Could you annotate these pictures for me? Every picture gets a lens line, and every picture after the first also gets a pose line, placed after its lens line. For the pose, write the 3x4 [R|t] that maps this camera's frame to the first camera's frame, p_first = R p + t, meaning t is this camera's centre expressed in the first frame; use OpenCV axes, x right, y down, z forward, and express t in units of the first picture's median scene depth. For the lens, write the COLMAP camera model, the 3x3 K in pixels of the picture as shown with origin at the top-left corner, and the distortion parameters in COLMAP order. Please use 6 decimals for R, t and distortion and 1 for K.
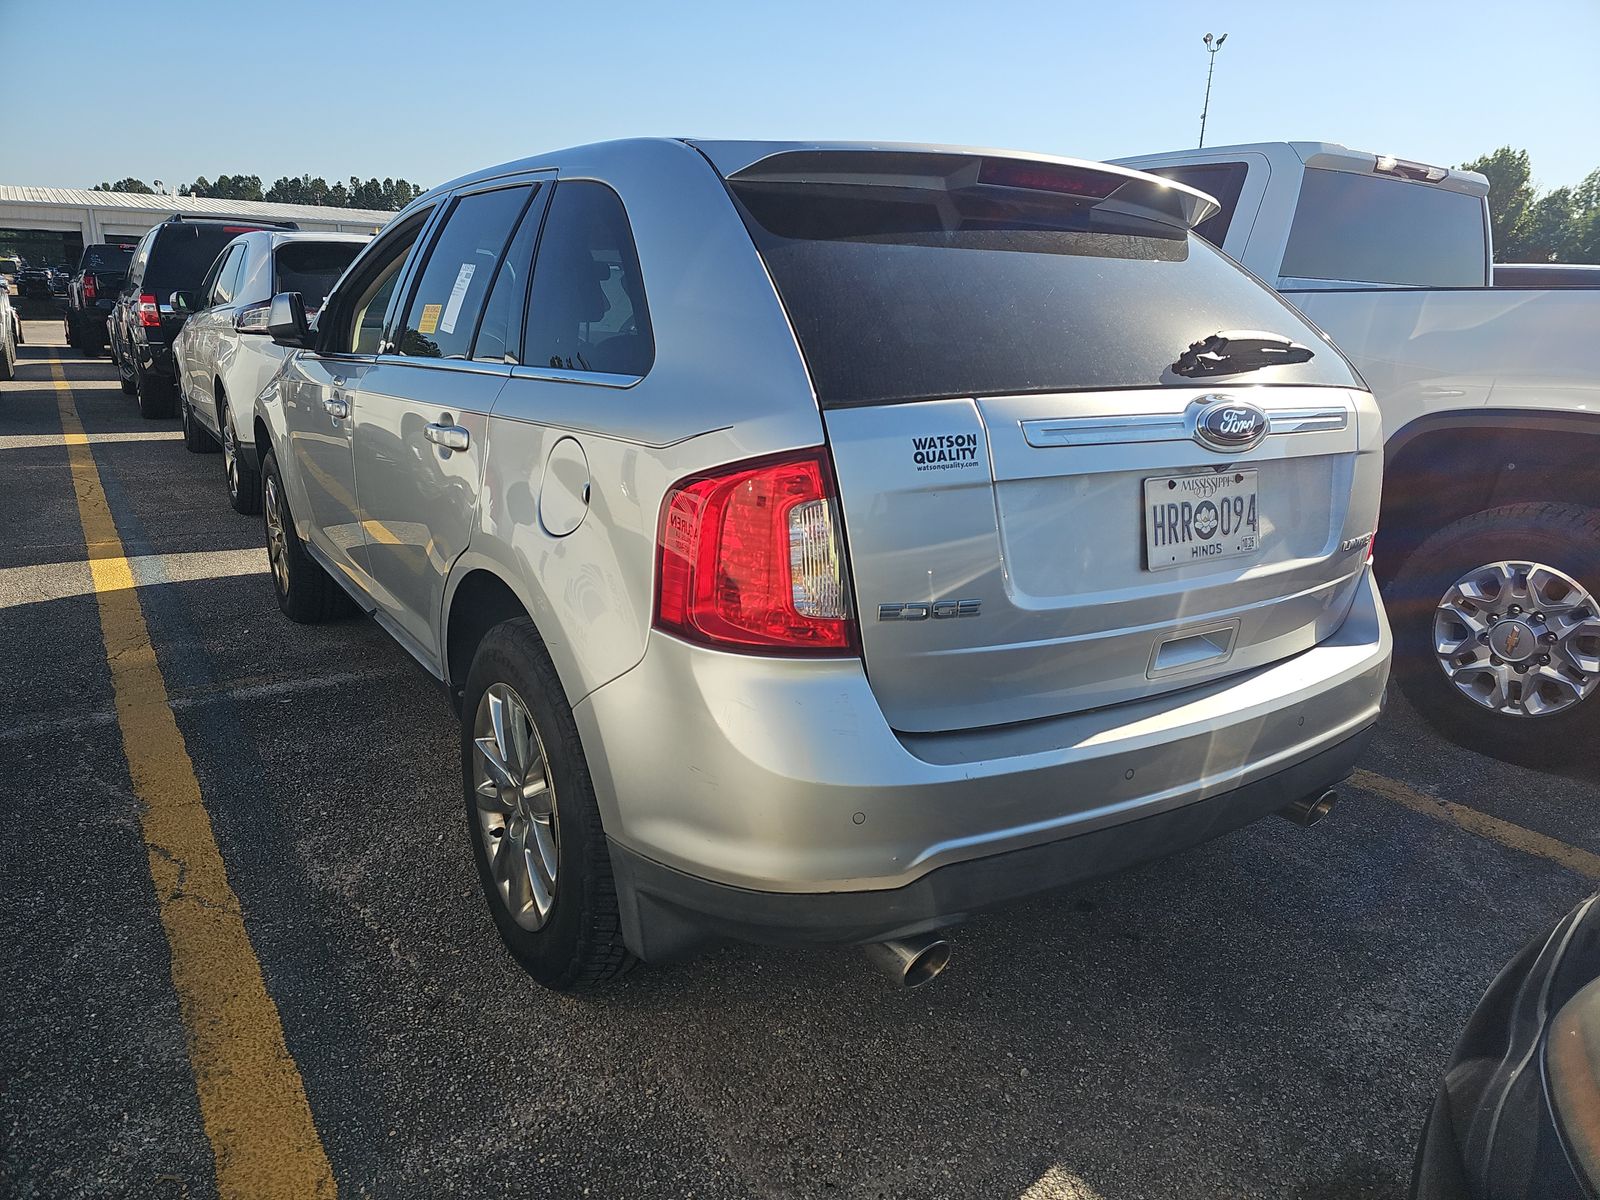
lens RADIAL K [[1032.1, 0, 803.1], [0, 1032.1, 635.5], [0, 0, 1]] dist [0.067920, -0.065763]
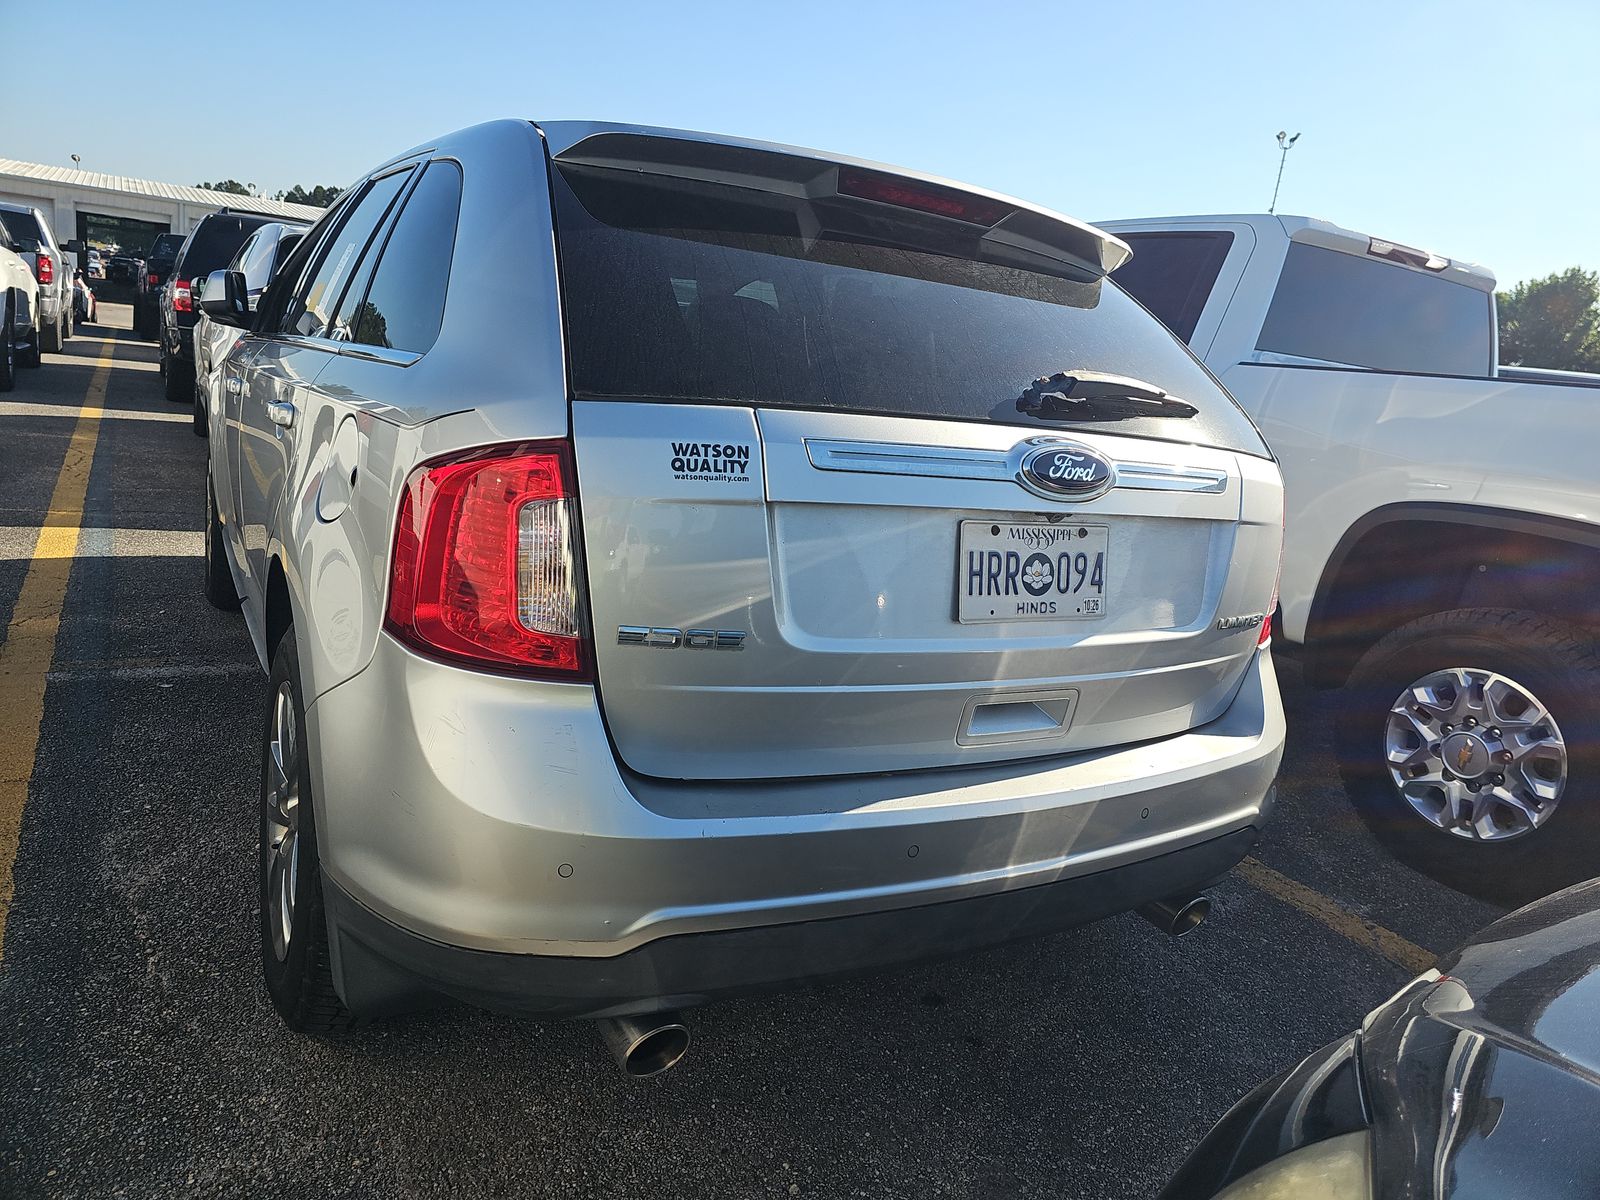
lens RADIAL K [[1046.7, 0, 805.6], [0, 1046.7, 606.1], [0, 0, 1]] dist [0.052487, -0.055949]
pose [[0.994443, 0.099539, -0.034283, 0.193207], [-0.101788, 0.992221, -0.071668, 0.000944], [0.026883, 0.074759, 0.996839, 0.085949]]
